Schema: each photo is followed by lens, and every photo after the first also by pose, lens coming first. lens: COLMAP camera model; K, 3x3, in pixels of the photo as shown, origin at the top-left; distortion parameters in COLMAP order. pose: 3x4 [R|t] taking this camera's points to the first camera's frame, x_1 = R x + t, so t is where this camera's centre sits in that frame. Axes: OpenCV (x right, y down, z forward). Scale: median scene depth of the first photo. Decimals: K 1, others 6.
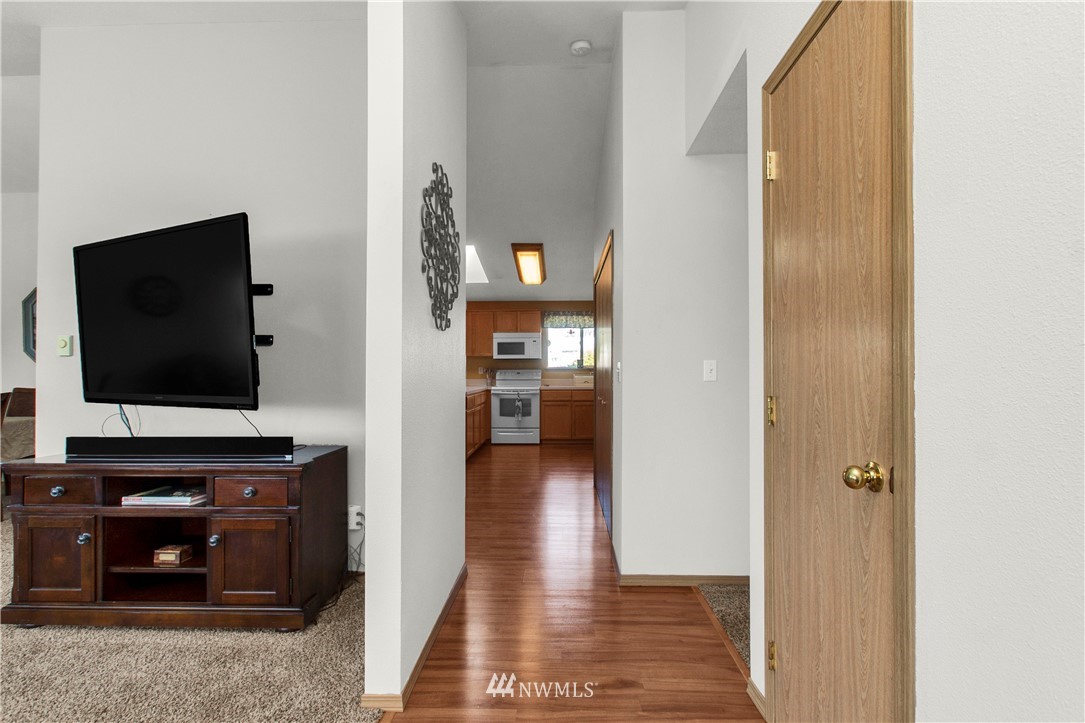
lens RADIAL K [[509.5, 0, 552.1], [0, 509.5, 364.8], [0, 0, 1]] dist [-0.010835, 0.006746]
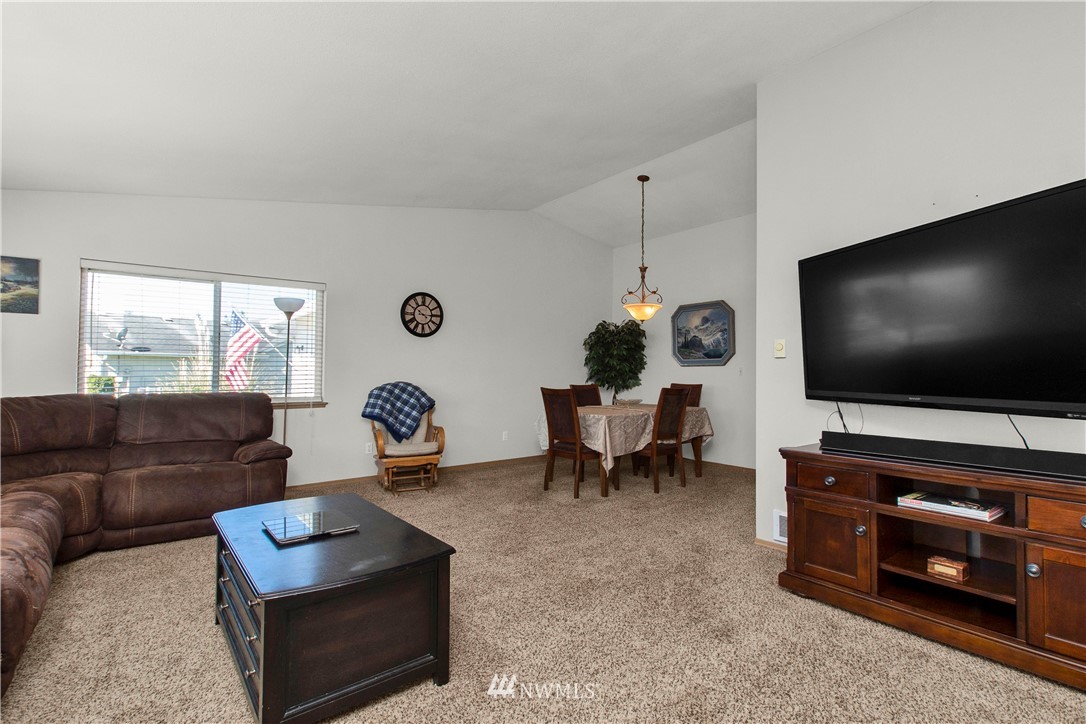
lens RADIAL K [[510.0, 0, 540.3], [0, 510.0, 361.3], [0, 0, 1]] dist [-0.010835, 0.006746]
pose [[0.638121, -0.012715, -0.769831, -0.518187], [0.002449, 0.999892, -0.014485, 0.007487], [0.769933, 0.007358, 0.638083, -0.173796]]
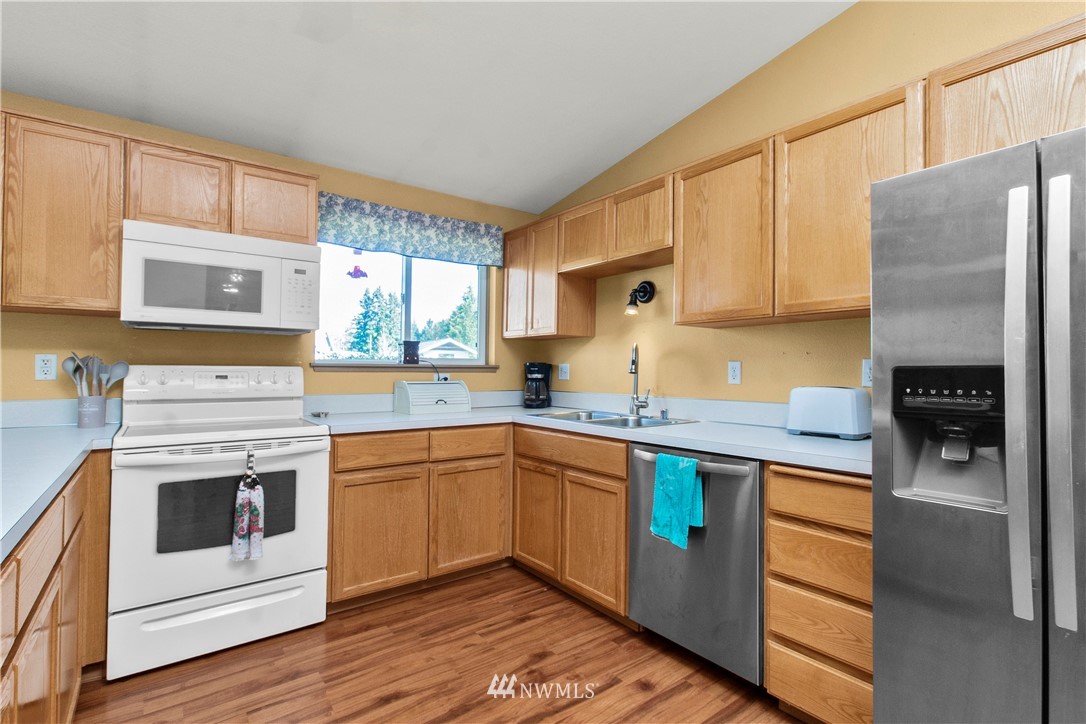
lens RADIAL K [[510.0, 0, 545.2], [0, 510.0, 352.4], [0, 0, 1]] dist [-0.010835, 0.006746]
pose [[0.786478, 0.025279, 0.617101, -0.365001], [-0.006897, 0.999459, -0.032153, 0.037503], [-0.617580, 0.021031, 0.786227, 2.338616]]
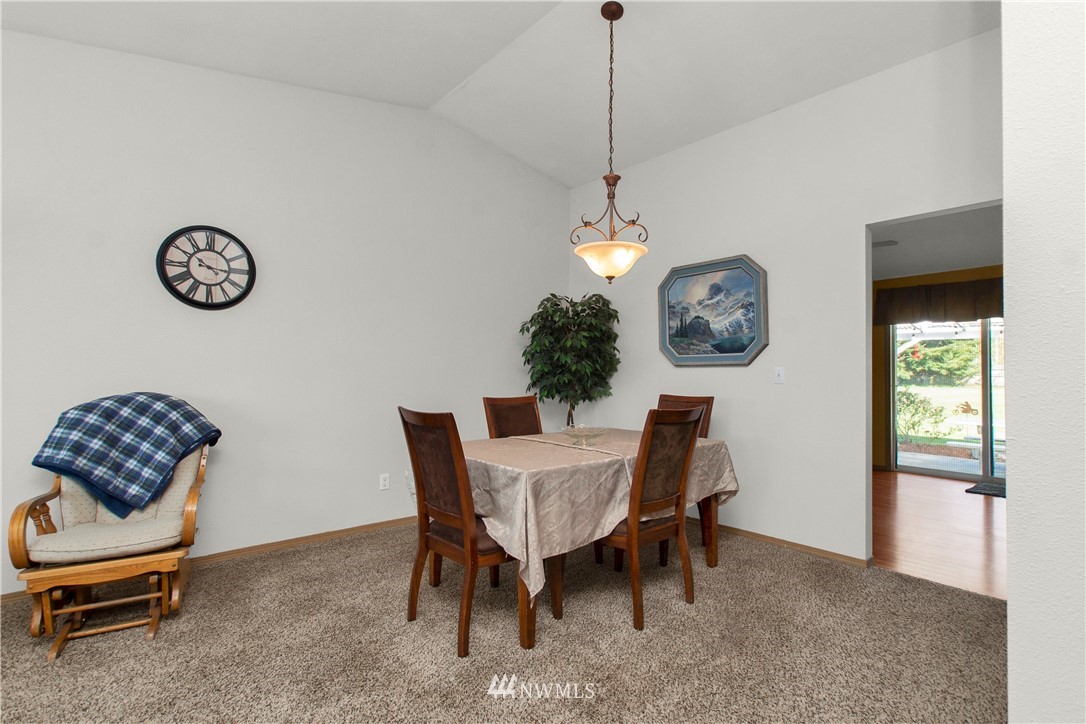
lens RADIAL K [[510.0, 0, 544.3], [0, 510.0, 345.8], [0, 0, 1]] dist [-0.010835, 0.006746]
pose [[0.678555, -0.034089, -0.733758, -1.191714], [-0.001794, 0.998843, -0.048063, 0.011175], [0.734547, 0.033929, 0.677709, 0.685498]]
